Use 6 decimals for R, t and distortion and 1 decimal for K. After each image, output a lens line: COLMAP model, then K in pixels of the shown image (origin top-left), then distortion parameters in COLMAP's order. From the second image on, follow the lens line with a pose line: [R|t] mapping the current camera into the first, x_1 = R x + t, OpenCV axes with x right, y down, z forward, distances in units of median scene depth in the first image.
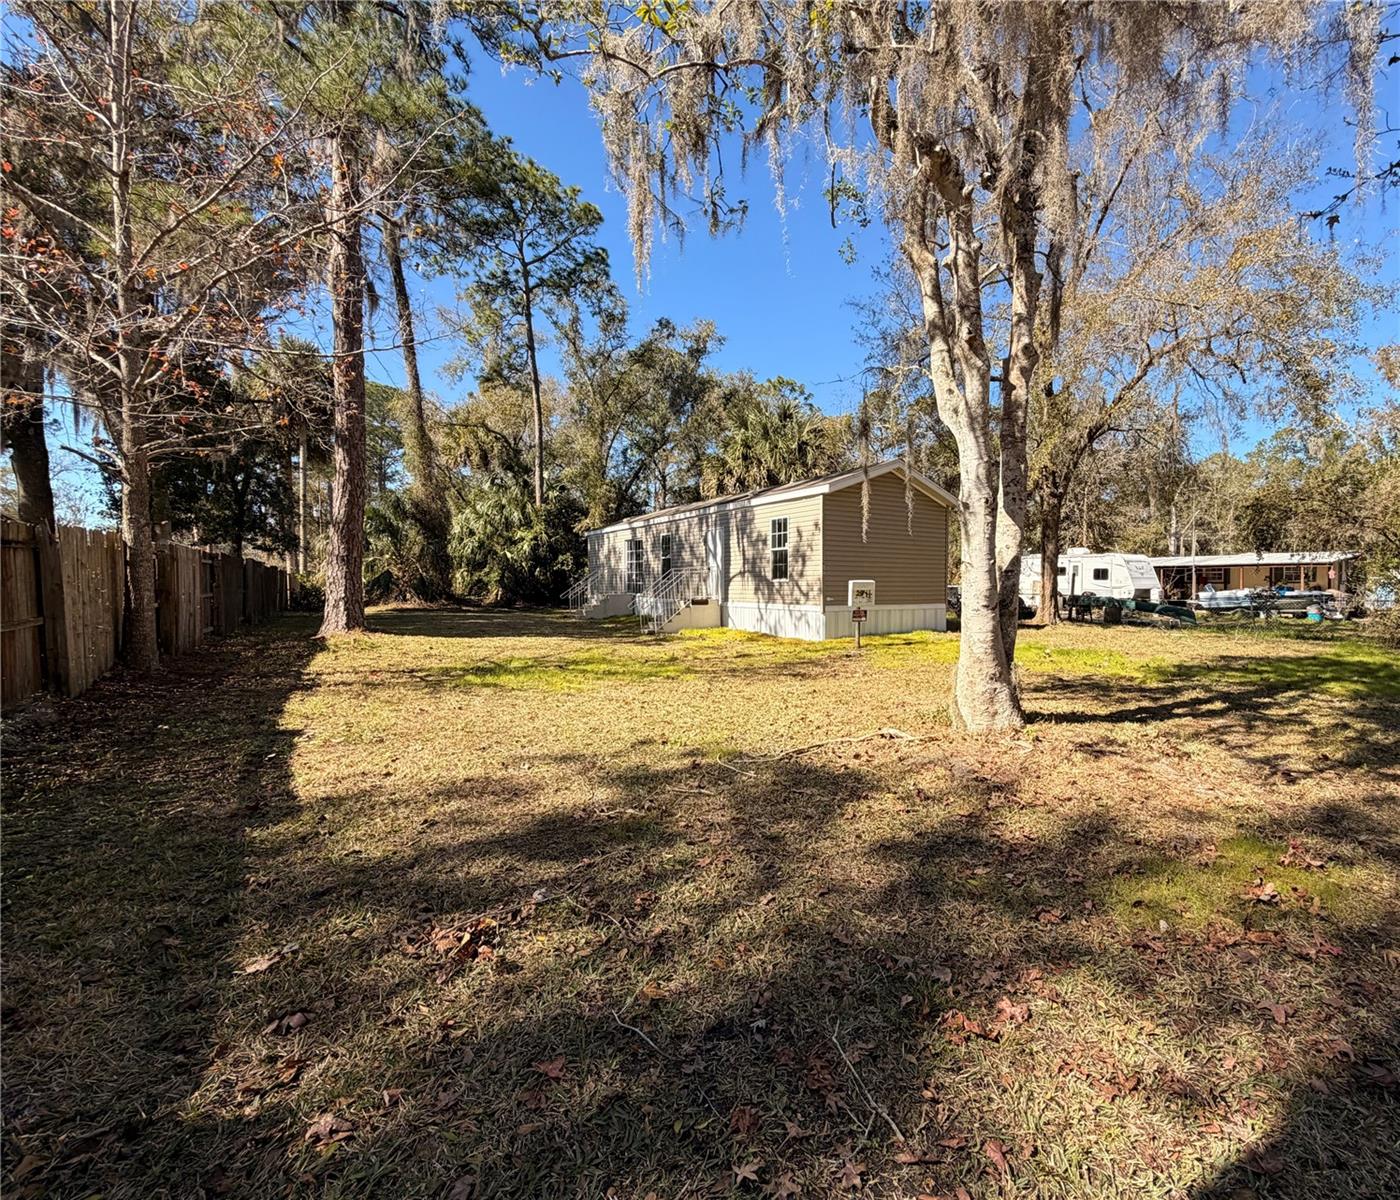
lens RADIAL K [[633.9, 0, 793.6], [0, 633.9, 597.6], [0, 0, 1]] dist [0.003103, 0.000372]
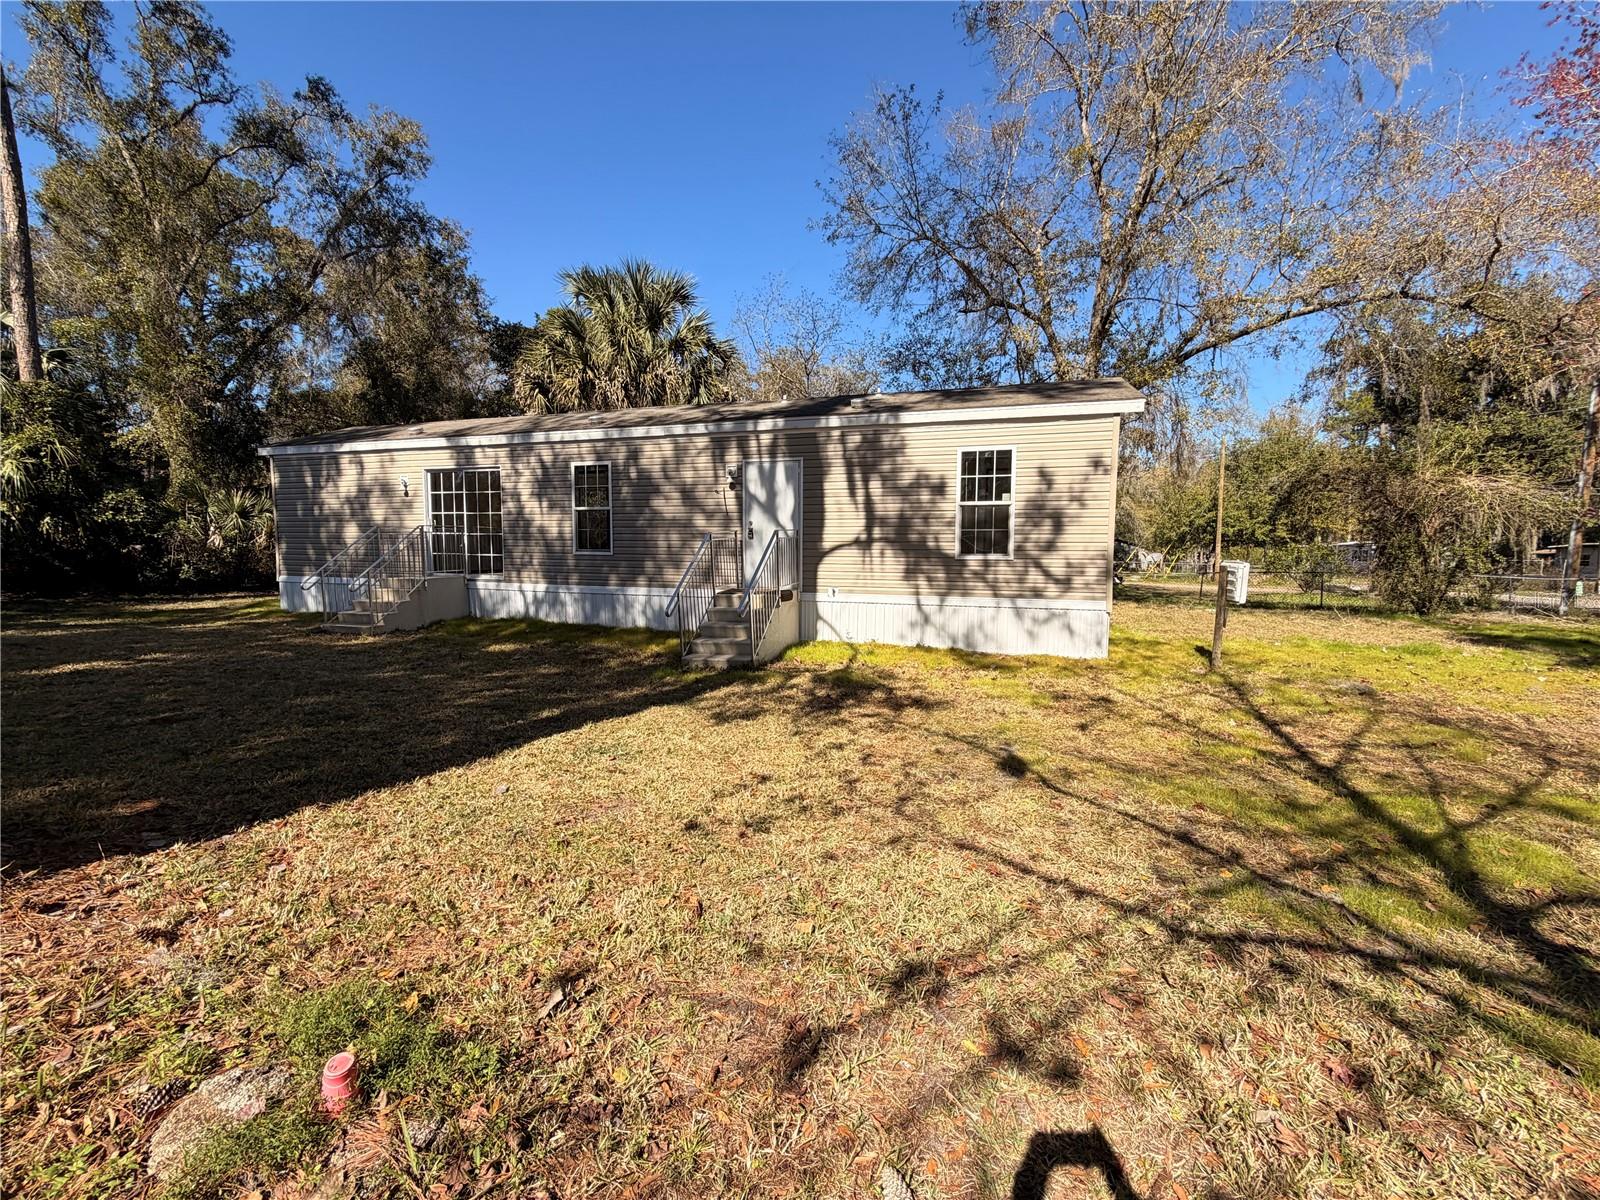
lens RADIAL K [[635.7, 0, 792.5], [0, 635.7, 599.6], [0, 0, 1]] dist [0.000548, -0.000406]
pose [[0.805038, -0.044835, 0.591526, -0.312456], [0.007356, 0.997818, 0.065619, -0.016792], [-0.593178, -0.048474, 0.803611, 0.382428]]
